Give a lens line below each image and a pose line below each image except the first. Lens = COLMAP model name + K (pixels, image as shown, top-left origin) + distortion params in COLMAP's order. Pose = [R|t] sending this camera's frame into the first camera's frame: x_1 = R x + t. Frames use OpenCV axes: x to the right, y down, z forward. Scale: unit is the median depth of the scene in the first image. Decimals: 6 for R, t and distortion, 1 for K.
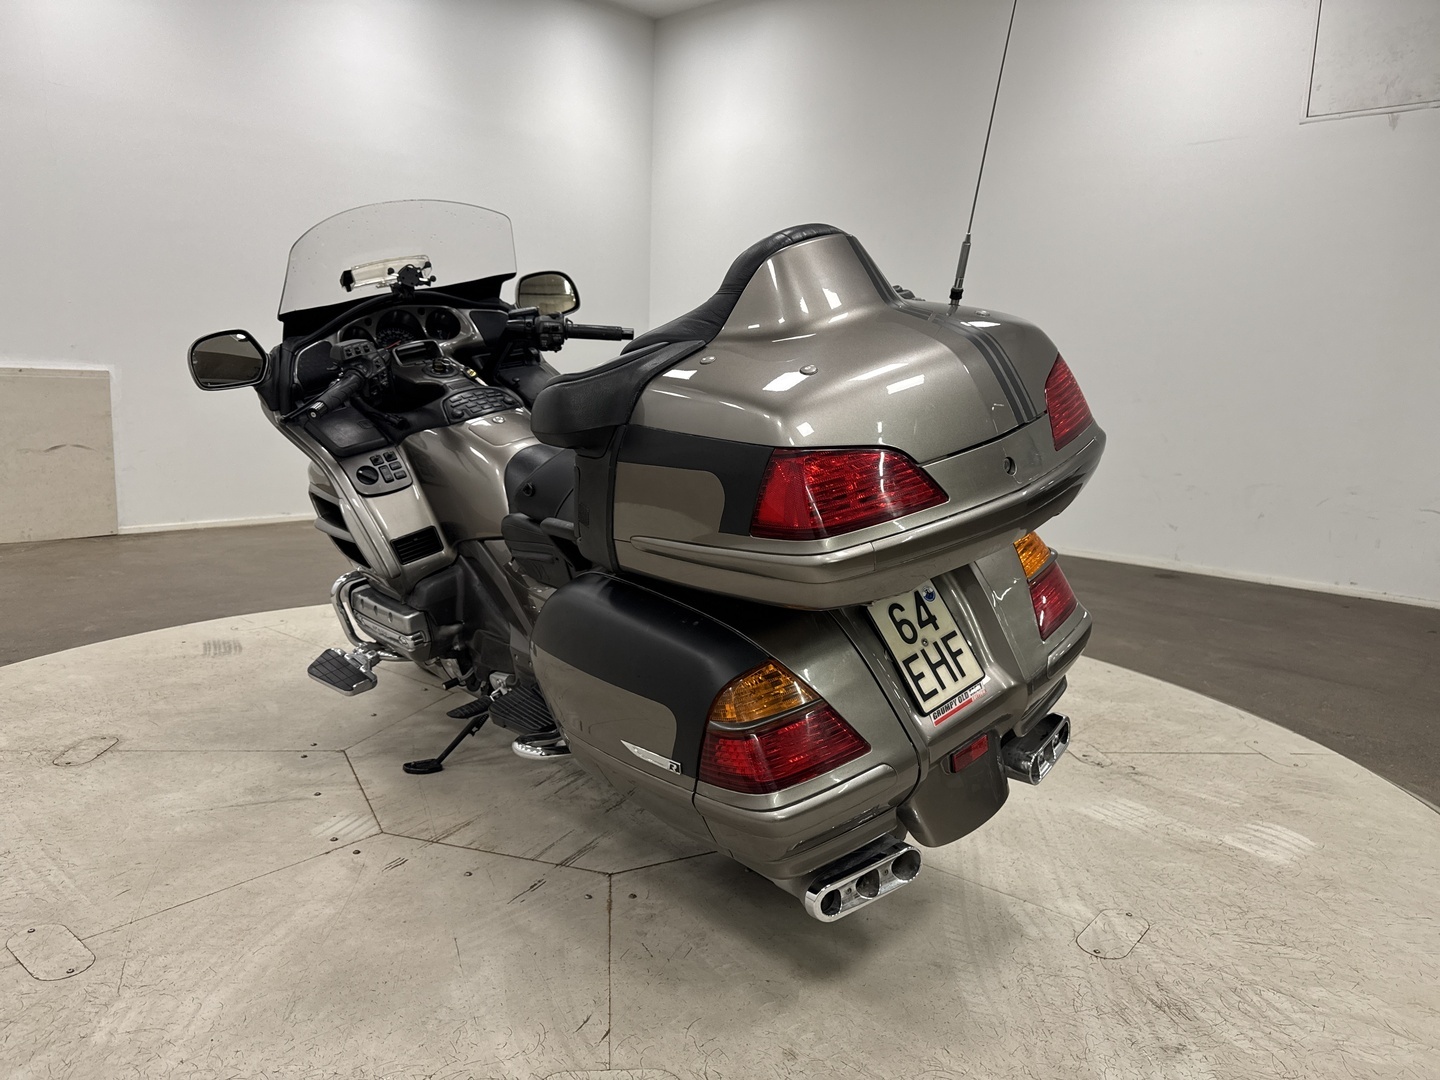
lens RADIAL K [[1008.3, 0, 720.0], [0, 1008.3, 540.0], [0, 0, 1]] dist [0.096869, -0.140086]
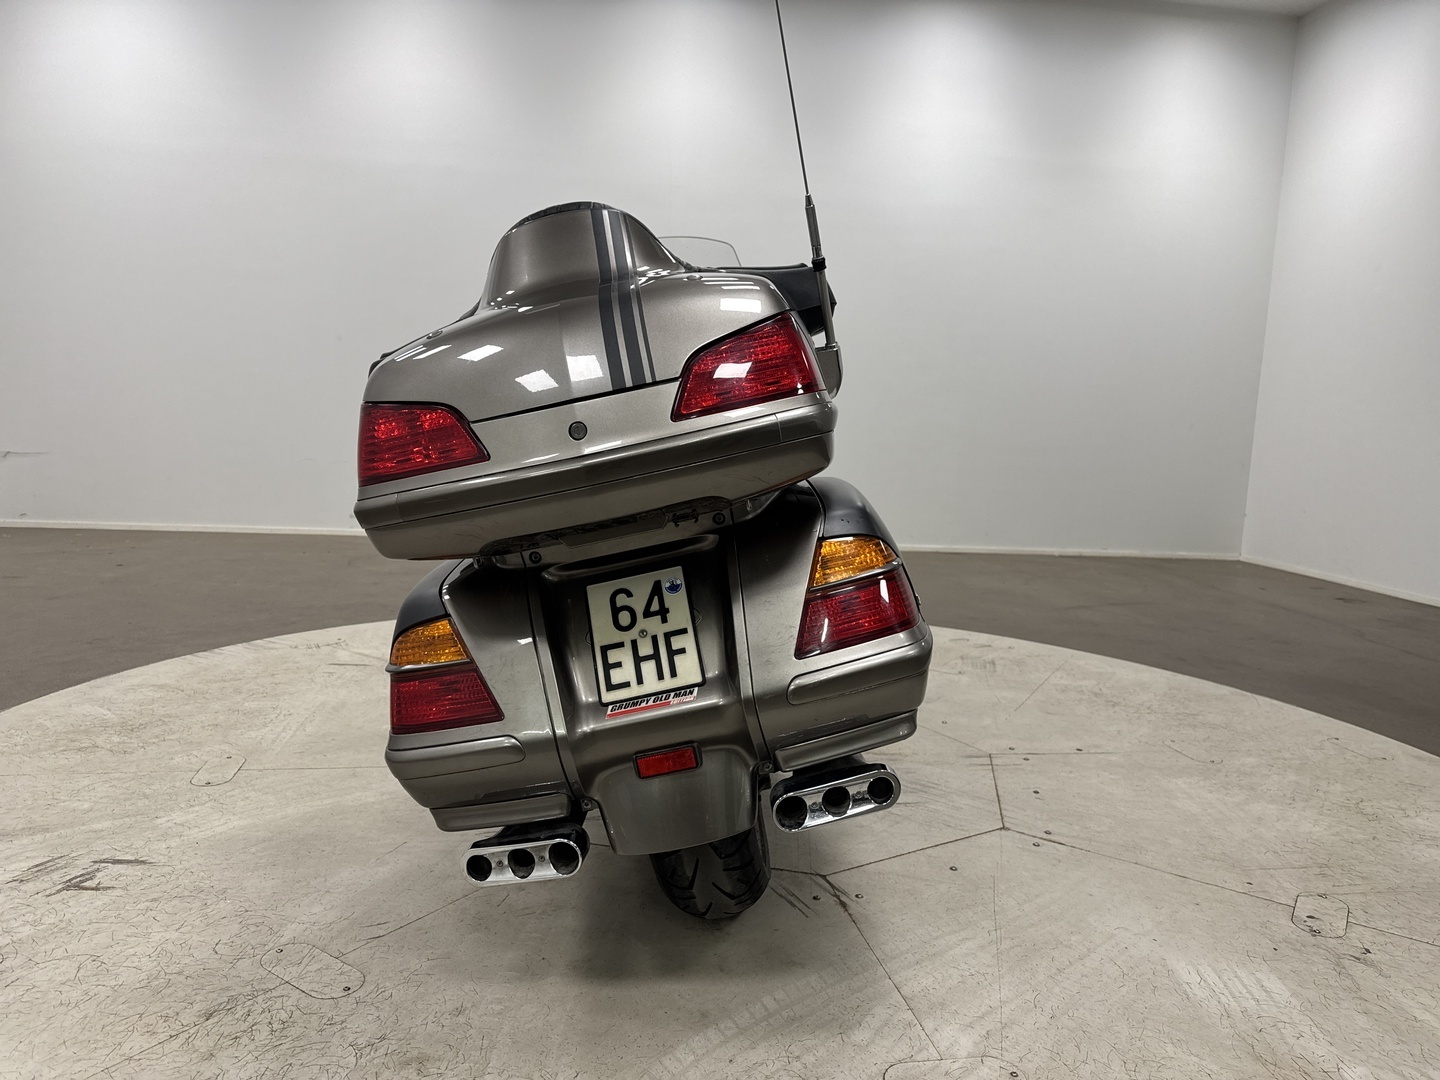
lens RADIAL K [[1003.5, 0, 711.3], [0, 1003.5, 536.8], [0, 0, 1]] dist [0.099570, -0.115580]
pose [[0.764404, 0.073416, -0.640544, 0.824711], [-0.112407, 0.993455, -0.020277, 0.024018], [0.634863, 0.087501, 0.767654, 0.317194]]
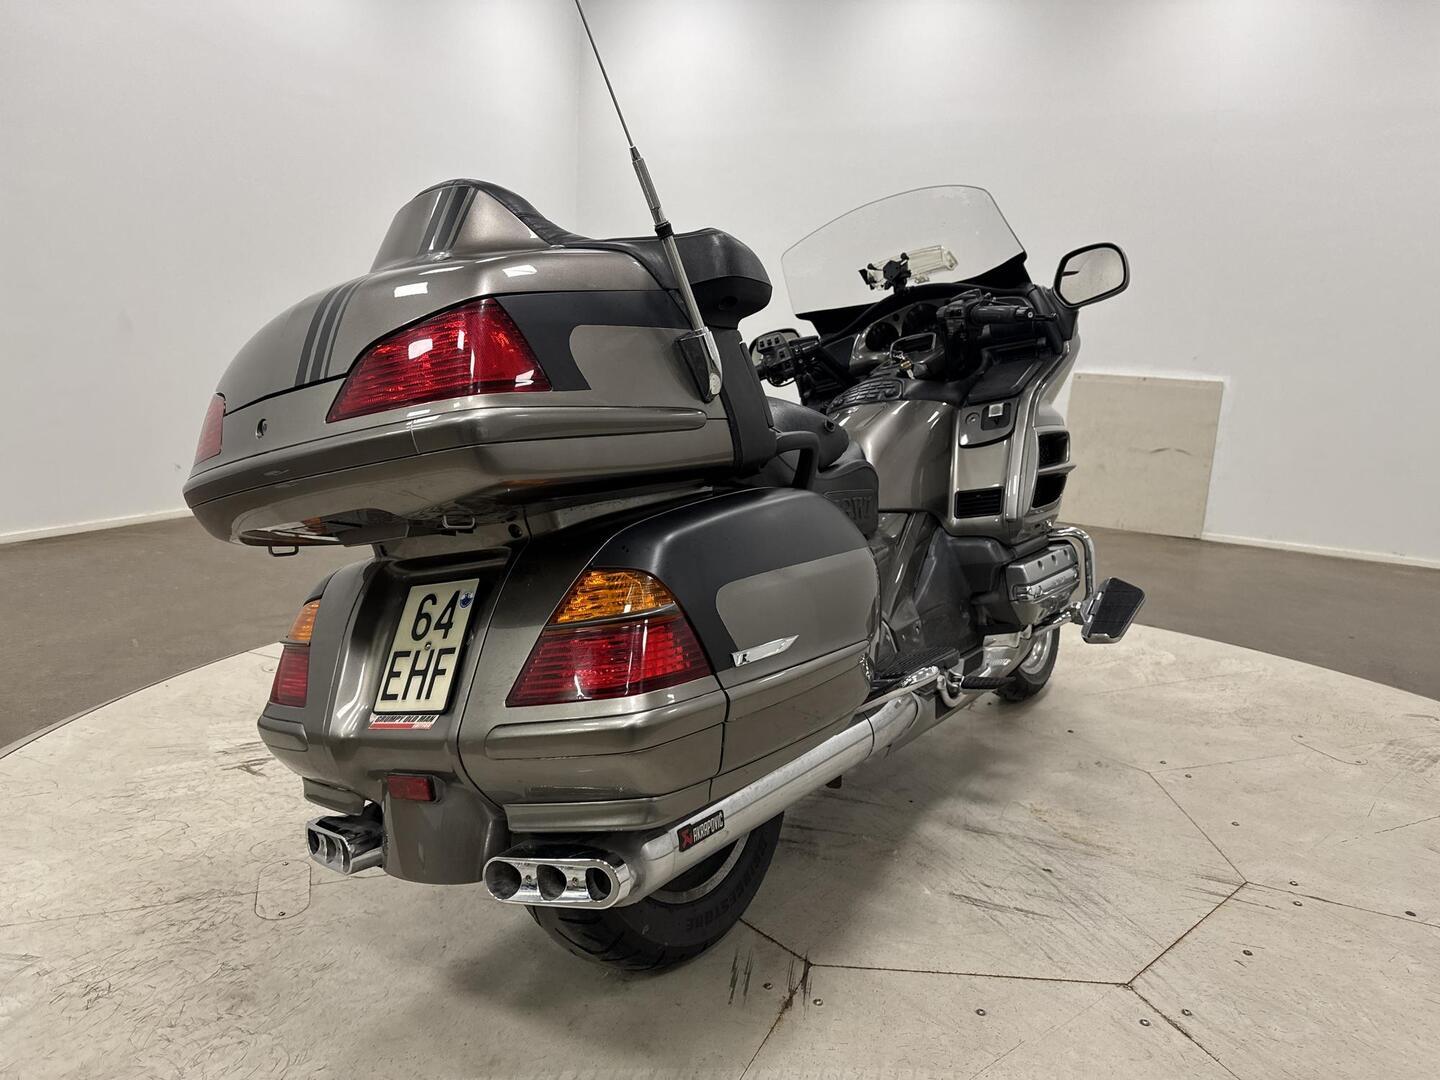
lens RADIAL K [[1008.3, 0, 720.0], [0, 1008.3, 540.0], [0, 0, 1]] dist [0.096869, -0.140086]
pose [[0.264489, 0.162421, -0.950613, 1.065188], [-0.186163, 0.975774, 0.114924, -0.131872], [0.946250, 0.146573, 0.288318, 0.958535]]
